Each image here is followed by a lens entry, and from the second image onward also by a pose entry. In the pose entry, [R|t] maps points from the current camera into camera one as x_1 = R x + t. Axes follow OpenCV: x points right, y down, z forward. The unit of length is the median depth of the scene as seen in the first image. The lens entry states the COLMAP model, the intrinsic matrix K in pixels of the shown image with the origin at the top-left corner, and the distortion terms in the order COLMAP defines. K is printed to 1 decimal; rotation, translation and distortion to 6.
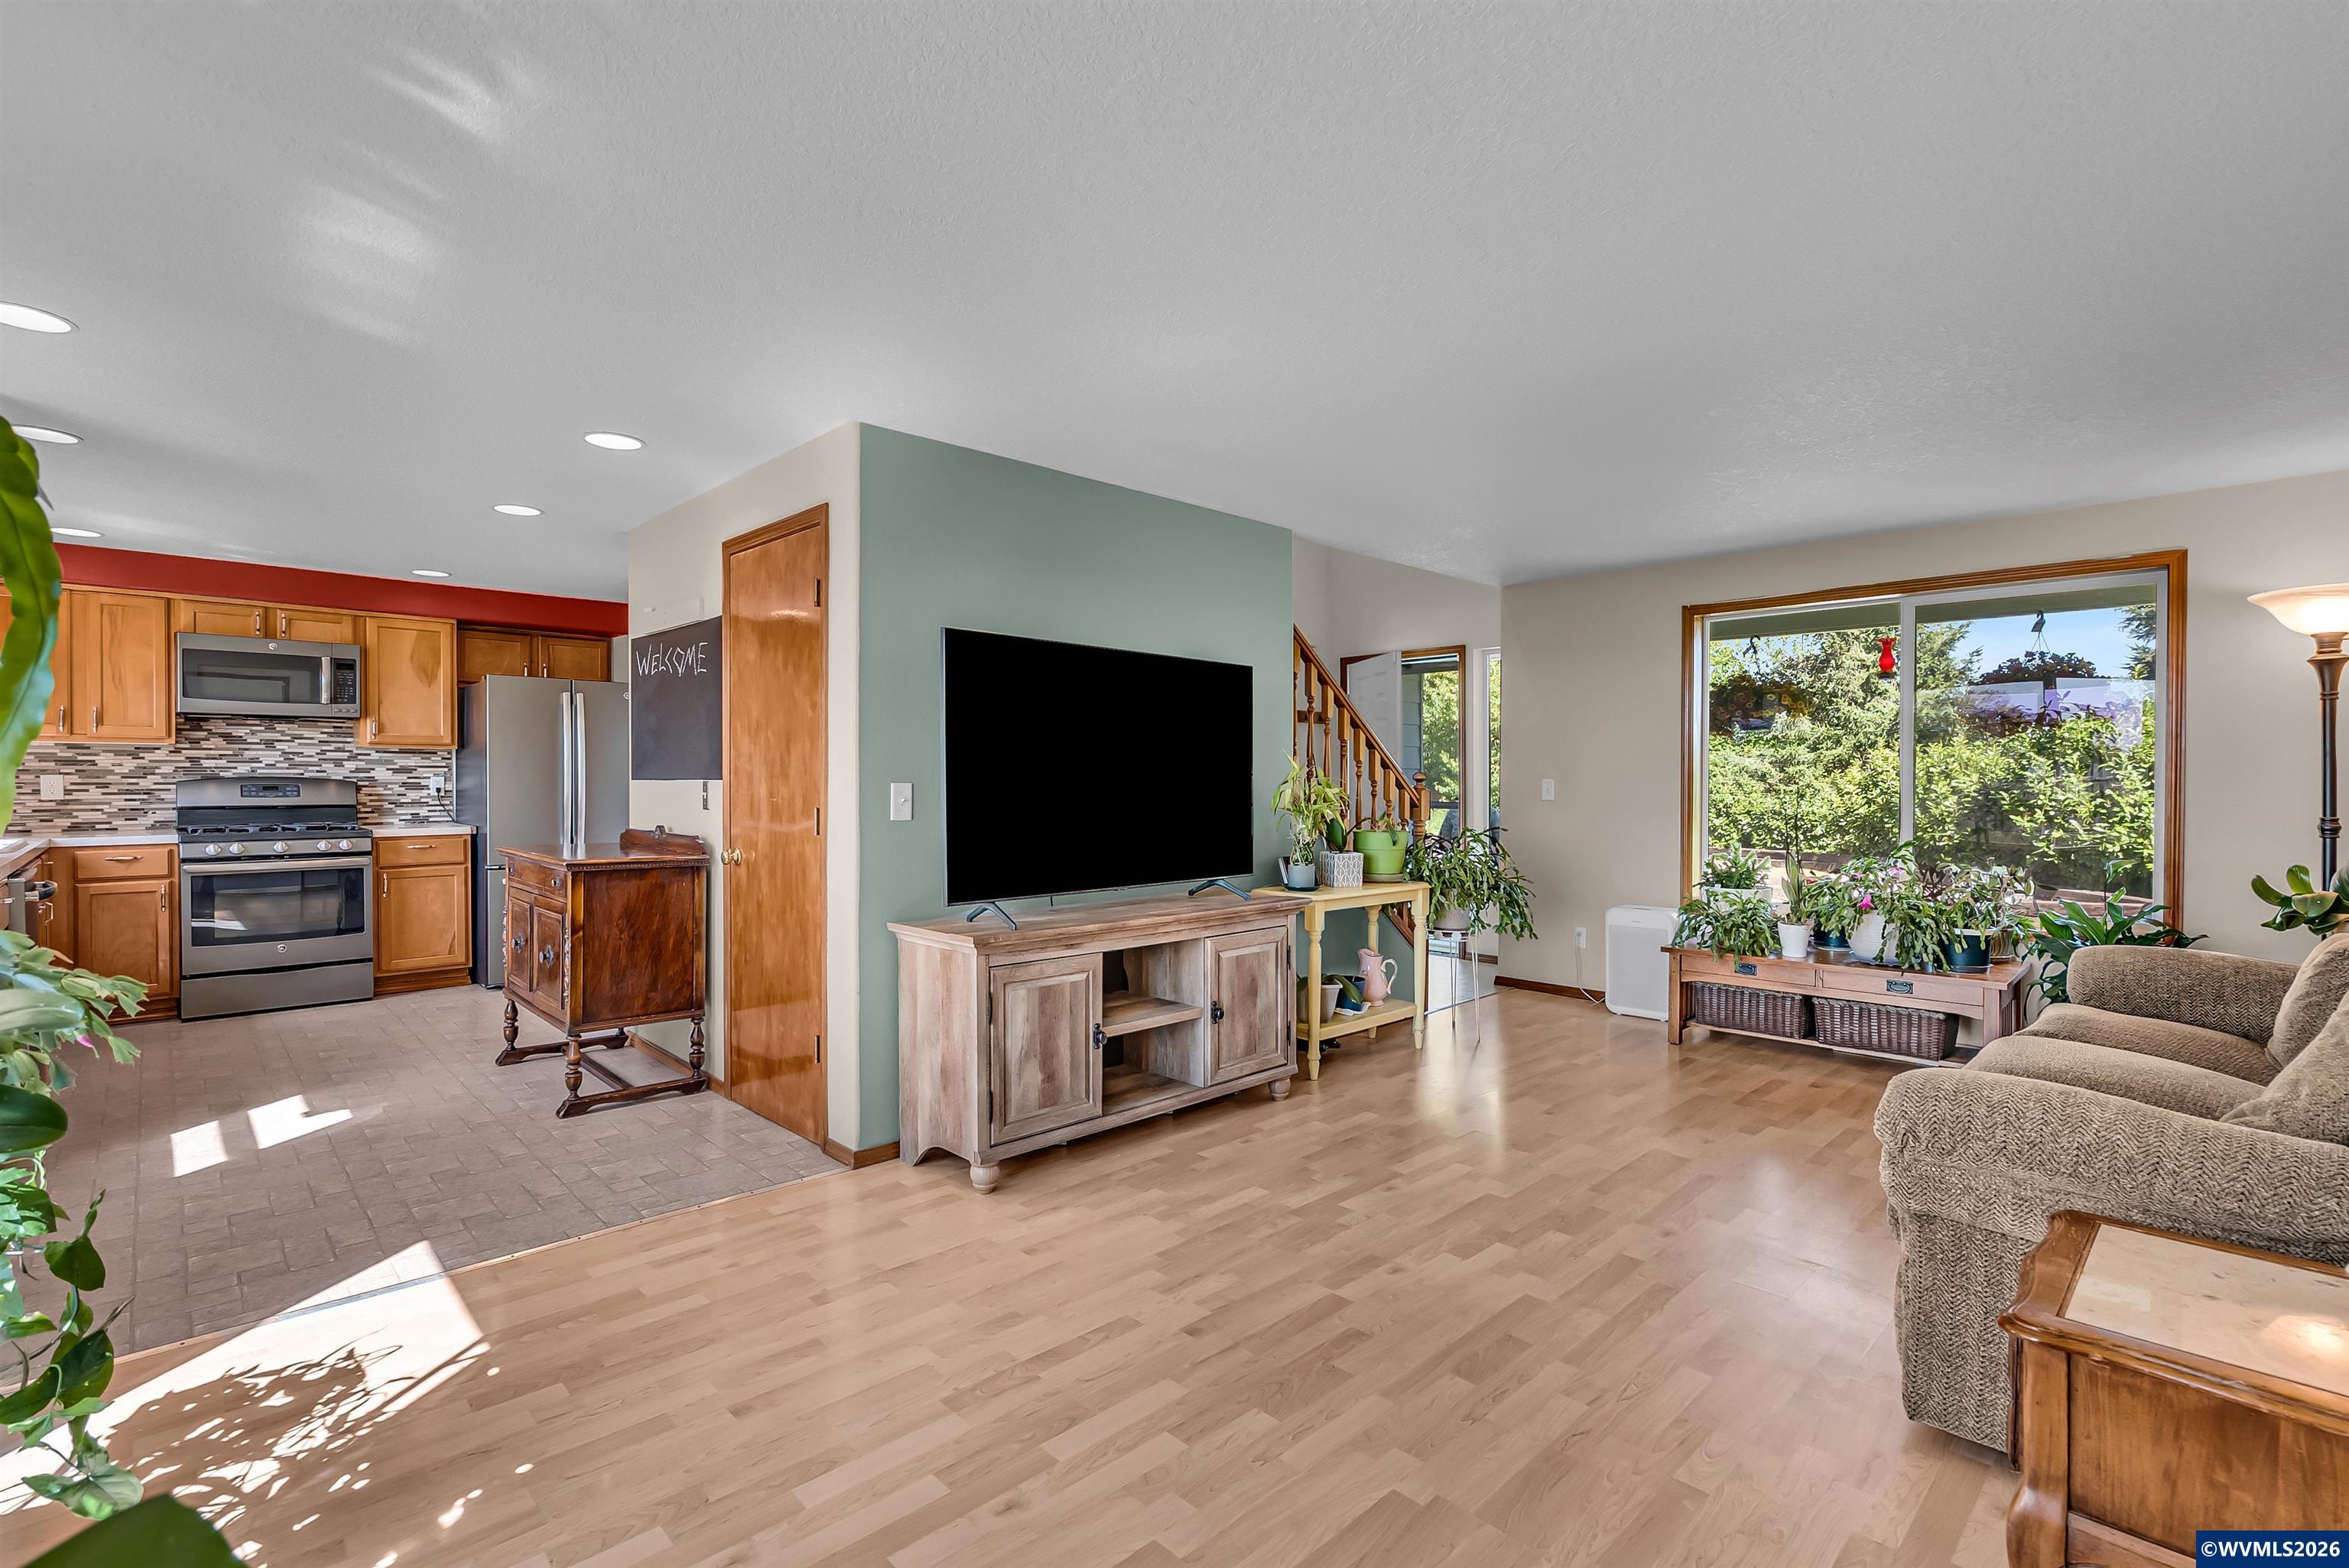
lens RADIAL K [[1083.6, 0, 1180.1], [0, 1083.6, 788.3], [0, 0, 1]] dist [-0.007926, 0.002928]
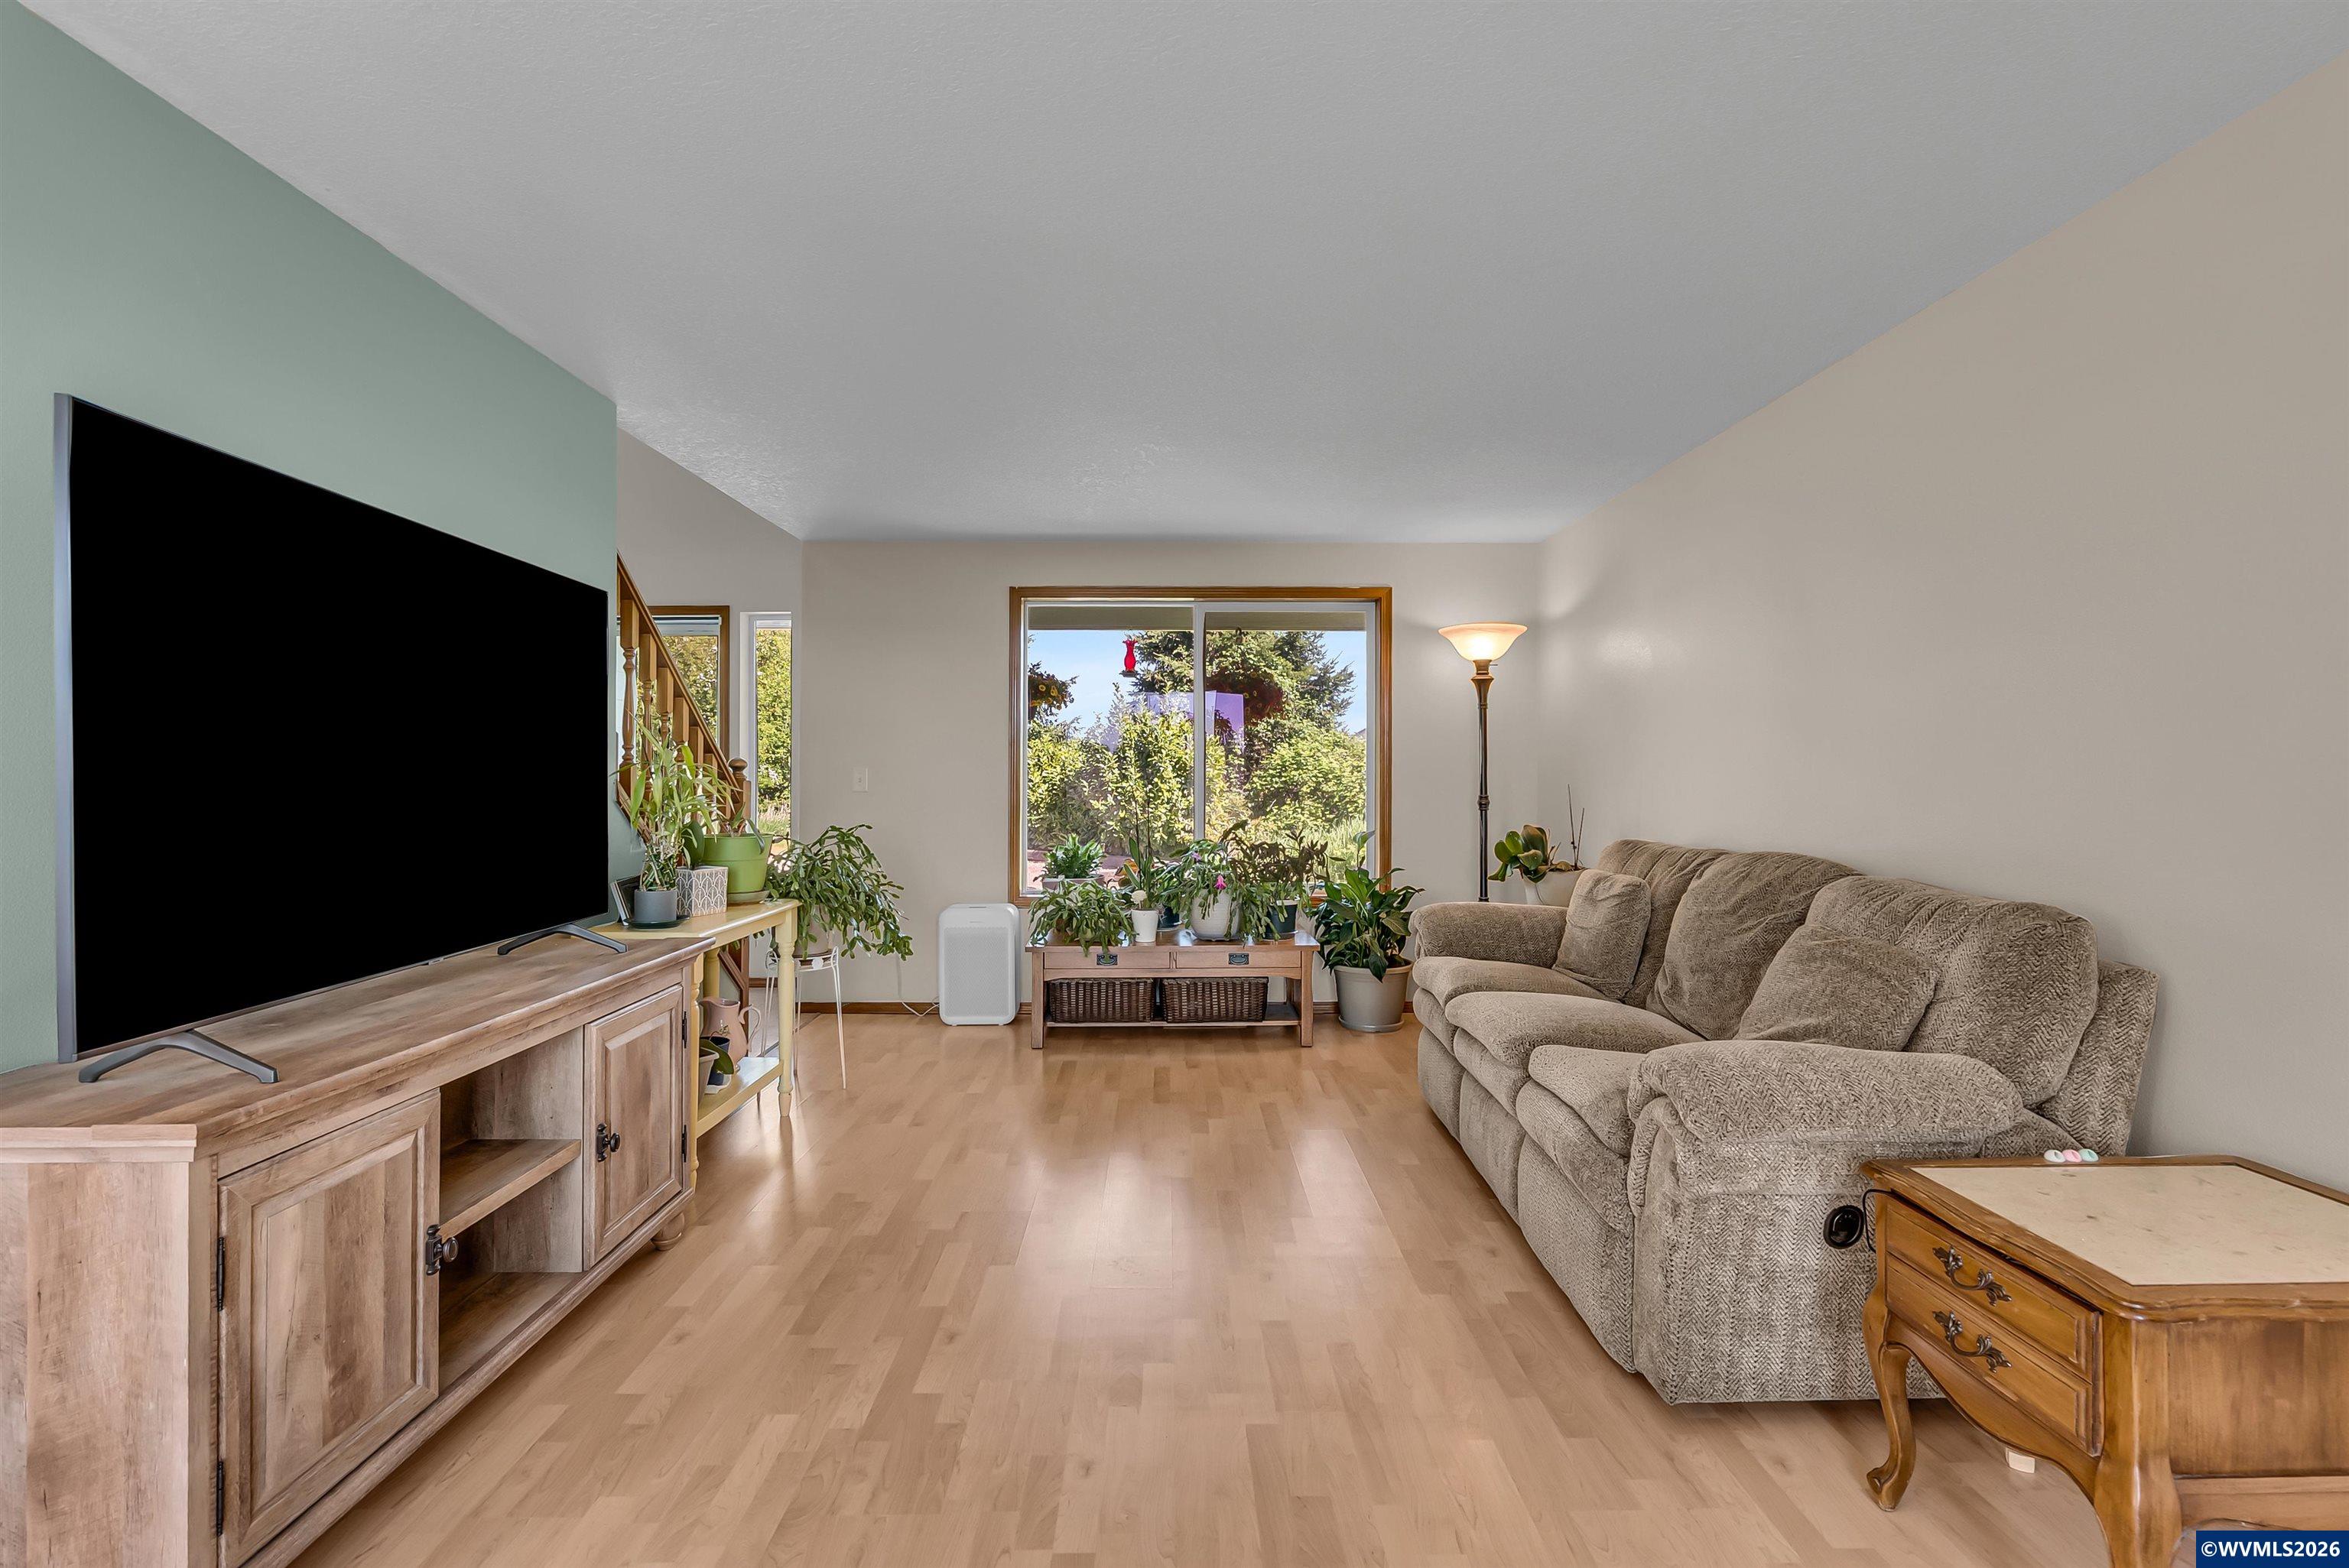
lens RADIAL K [[1083.6, 0, 1182.7], [0, 1083.6, 763.4], [0, 0, 1]] dist [-0.007926, 0.002928]
pose [[0.683034, 0.005377, 0.730367, -0.191431], [0.006616, 0.999886, -0.013549, 0.002546], [-0.730356, 0.014087, 0.682921, 0.339471]]
